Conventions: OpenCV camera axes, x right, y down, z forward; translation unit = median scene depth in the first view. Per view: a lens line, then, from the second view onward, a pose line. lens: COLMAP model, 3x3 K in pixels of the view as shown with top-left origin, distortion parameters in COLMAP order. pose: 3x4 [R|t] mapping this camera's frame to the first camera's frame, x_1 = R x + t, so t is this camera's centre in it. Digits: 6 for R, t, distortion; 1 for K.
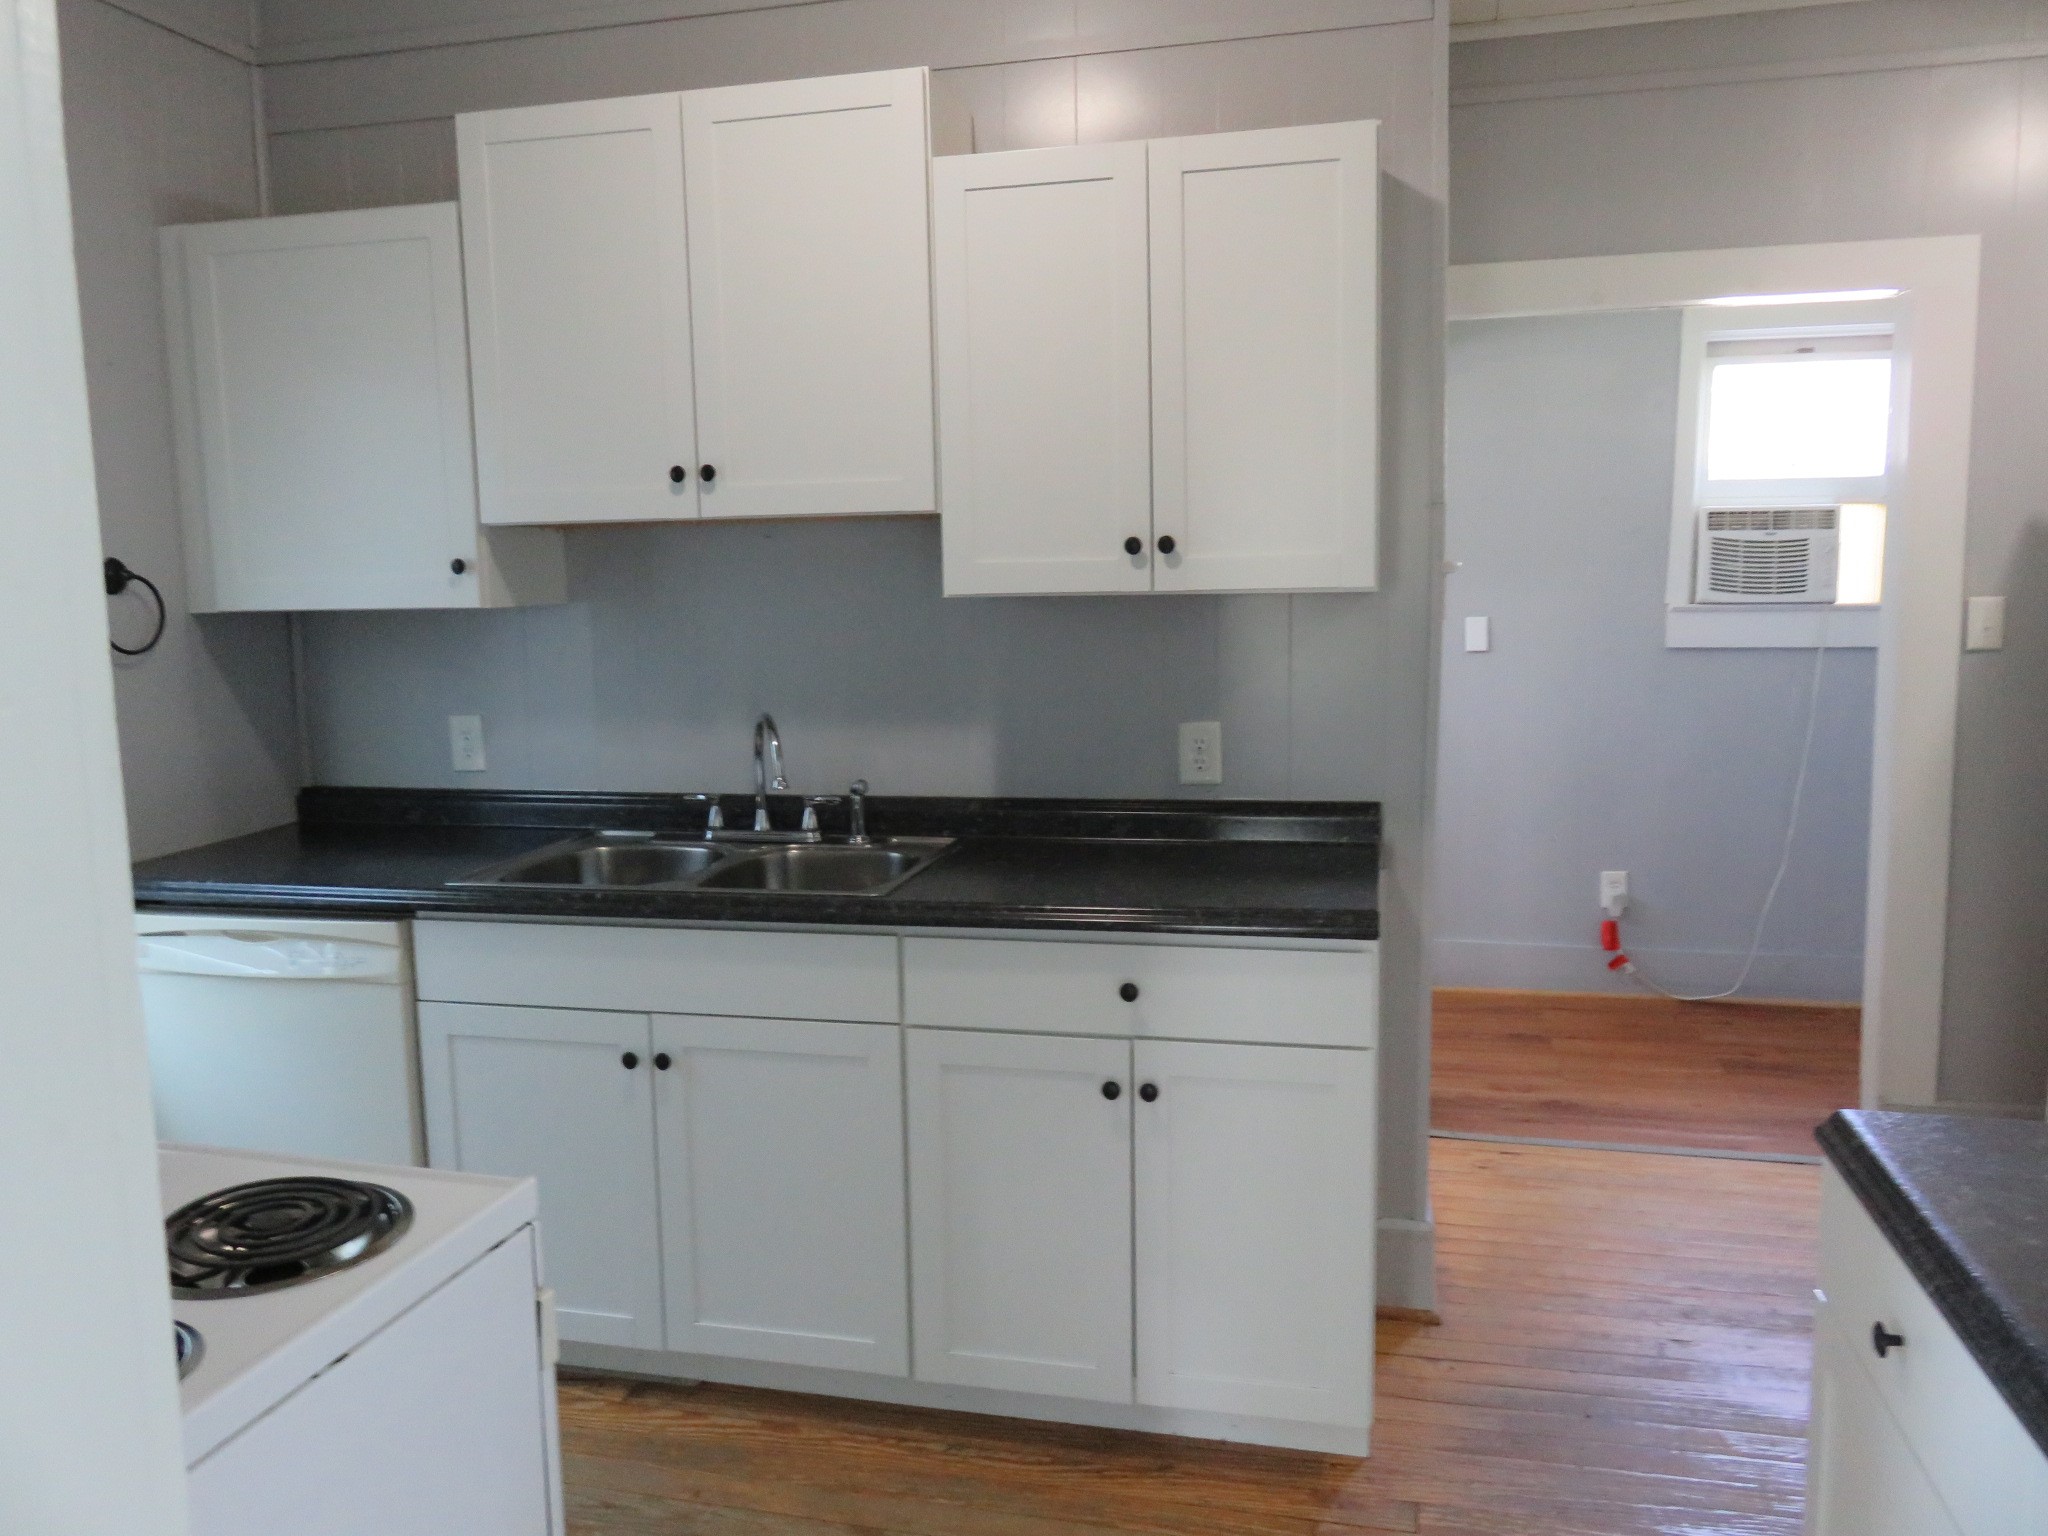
lens RADIAL K [[1546.3, 0, 1017.9], [0, 1546.3, 778.4], [0, 0, 1]] dist [-0.003623, 0.010804]
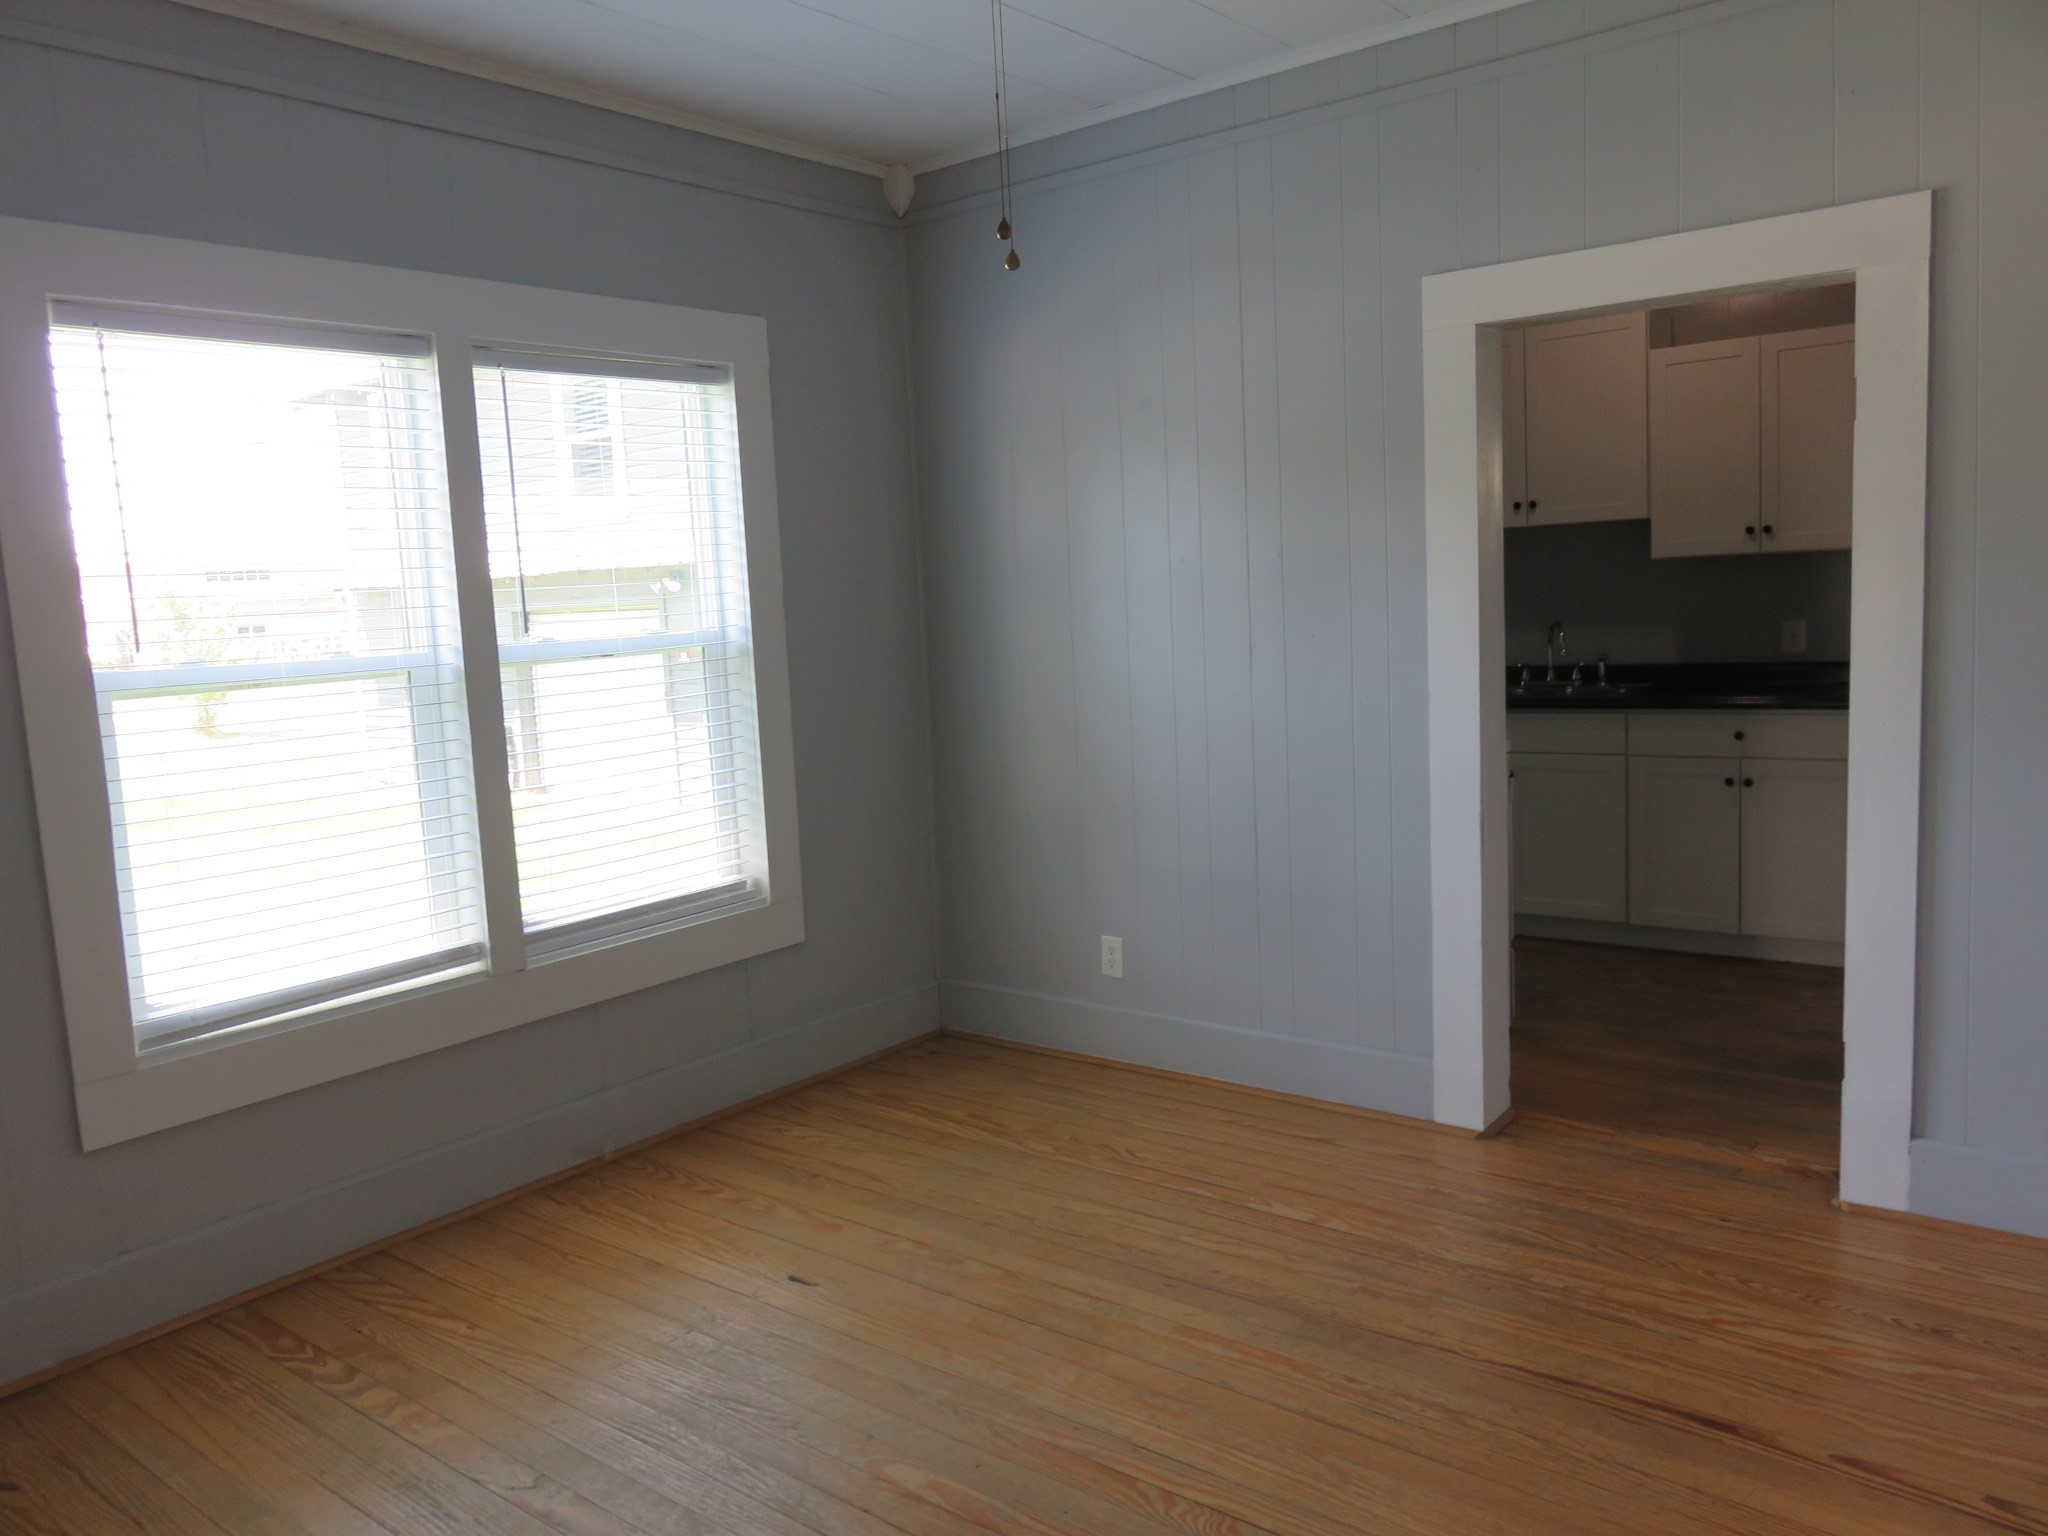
lens RADIAL K [[1546.3, 0, 1022.5], [0, 1546.3, 762.3], [0, 0, 1]] dist [-0.003623, 0.010804]
pose [[0.906397, 0.017394, -0.422068, 0.066506], [-0.017930, 0.999836, 0.002701, 0.162076], [0.422045, 0.005119, 0.906560, -1.213993]]
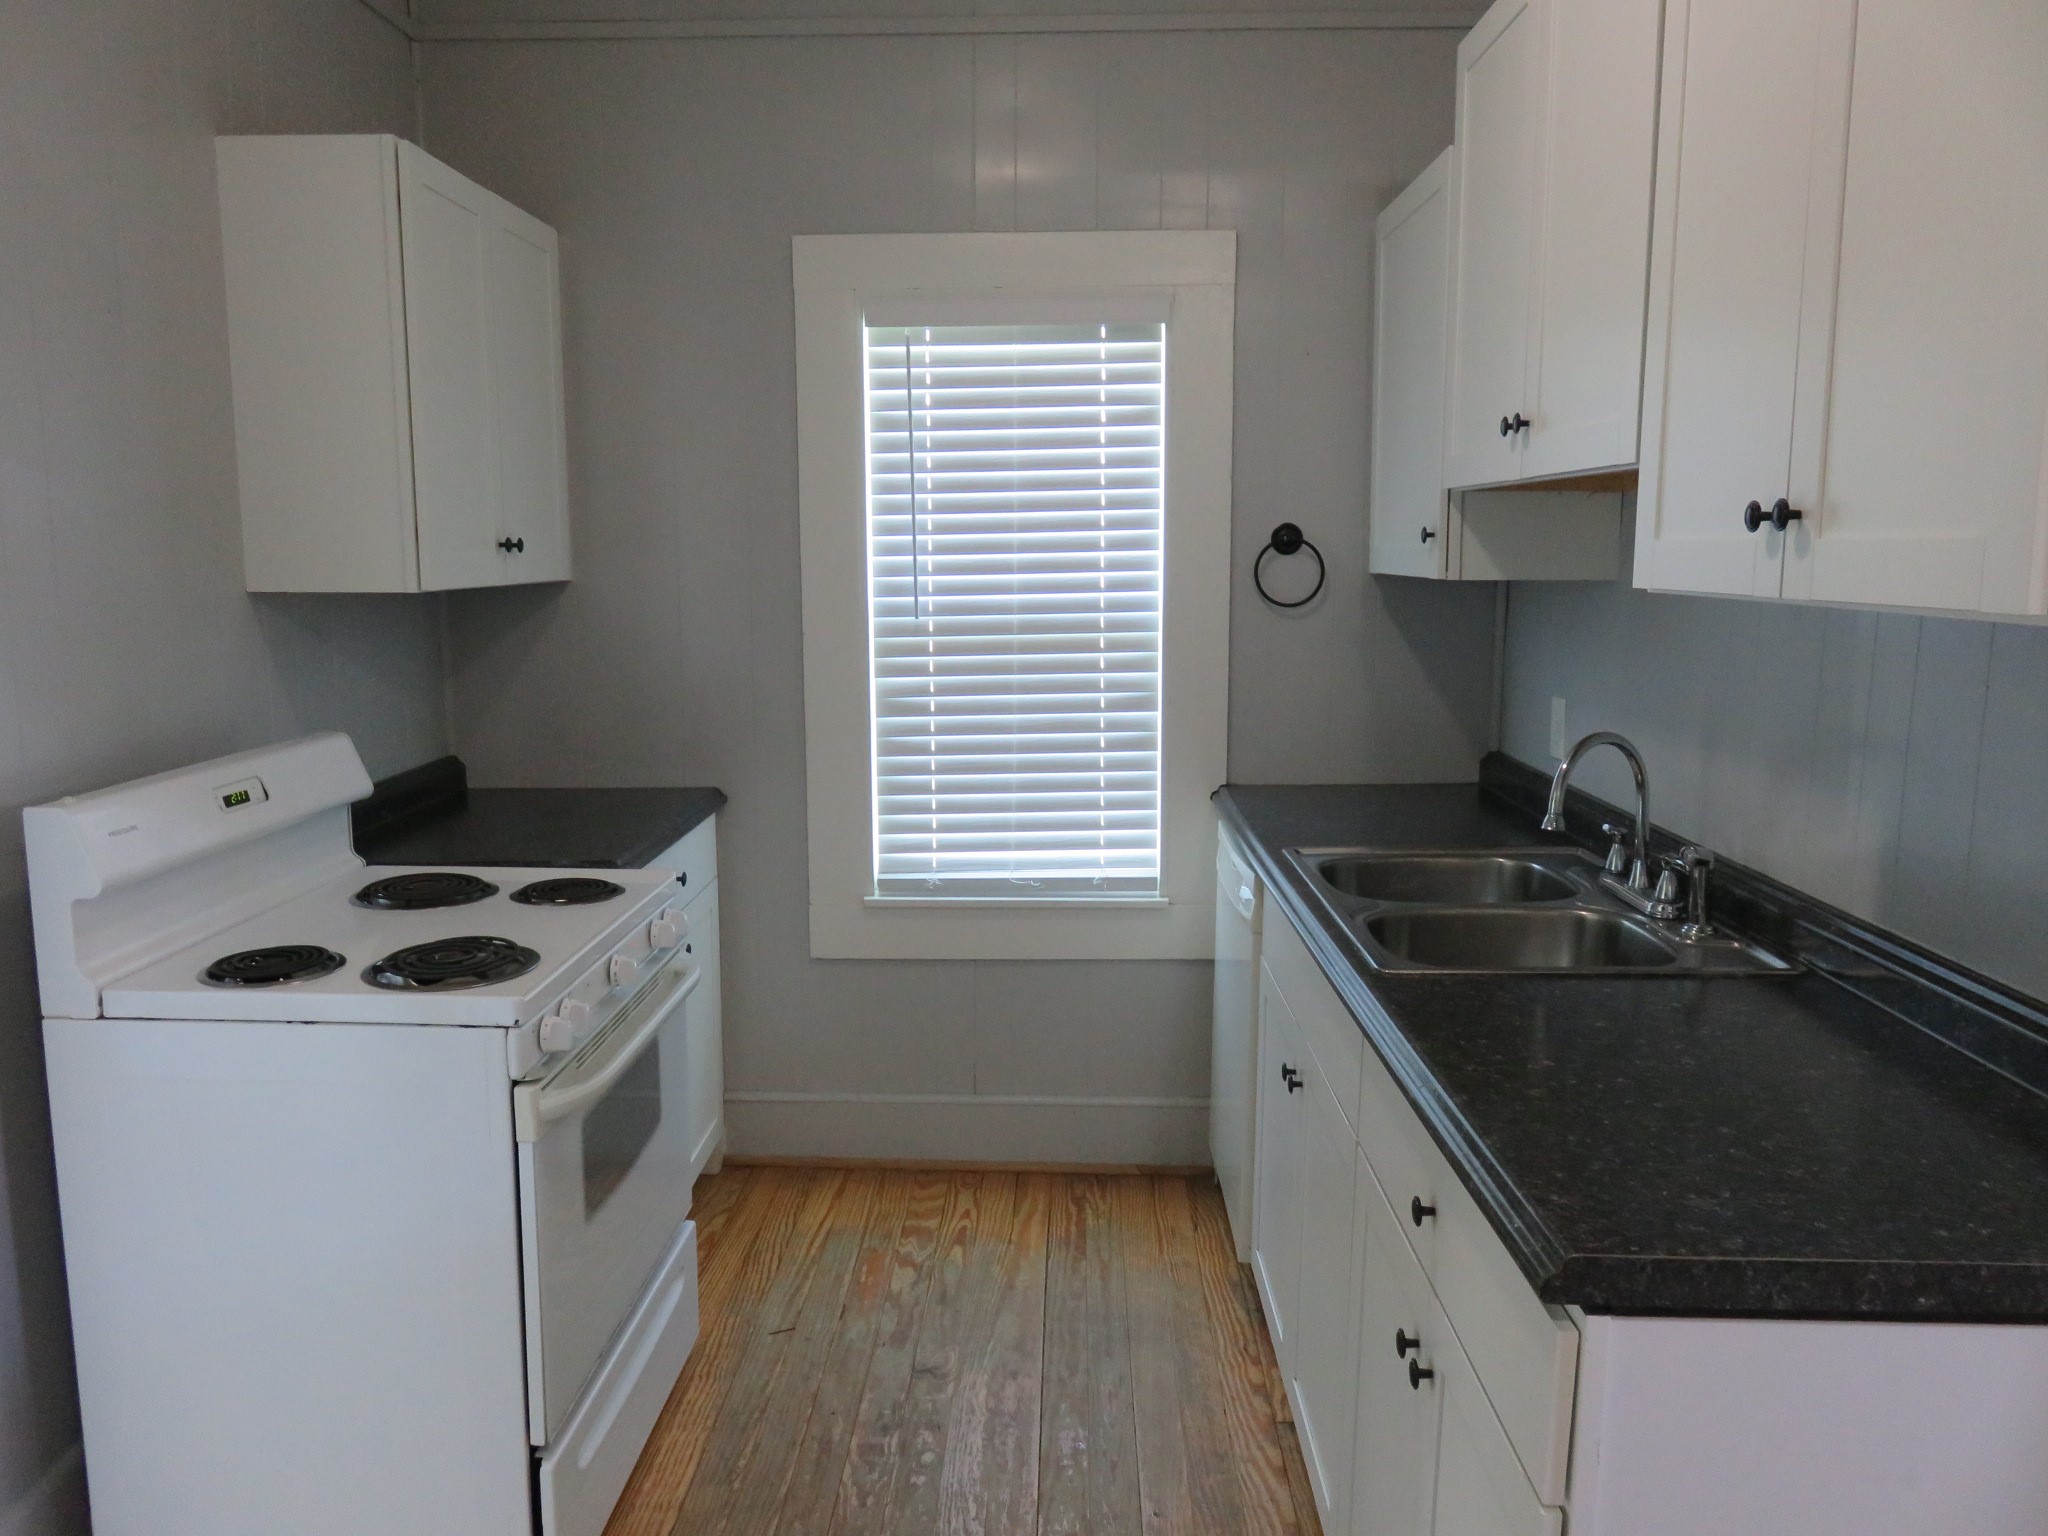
lens RADIAL K [[1546.3, 0, 1021.7], [0, 1546.3, 768.6], [0, 0, 1]] dist [-0.003623, 0.010804]
pose [[0.216271, 0.161739, -0.962843, 0.556377], [-0.134161, 0.981751, 0.134780, -0.096803], [0.967072, 0.100027, 0.234023, 0.587560]]
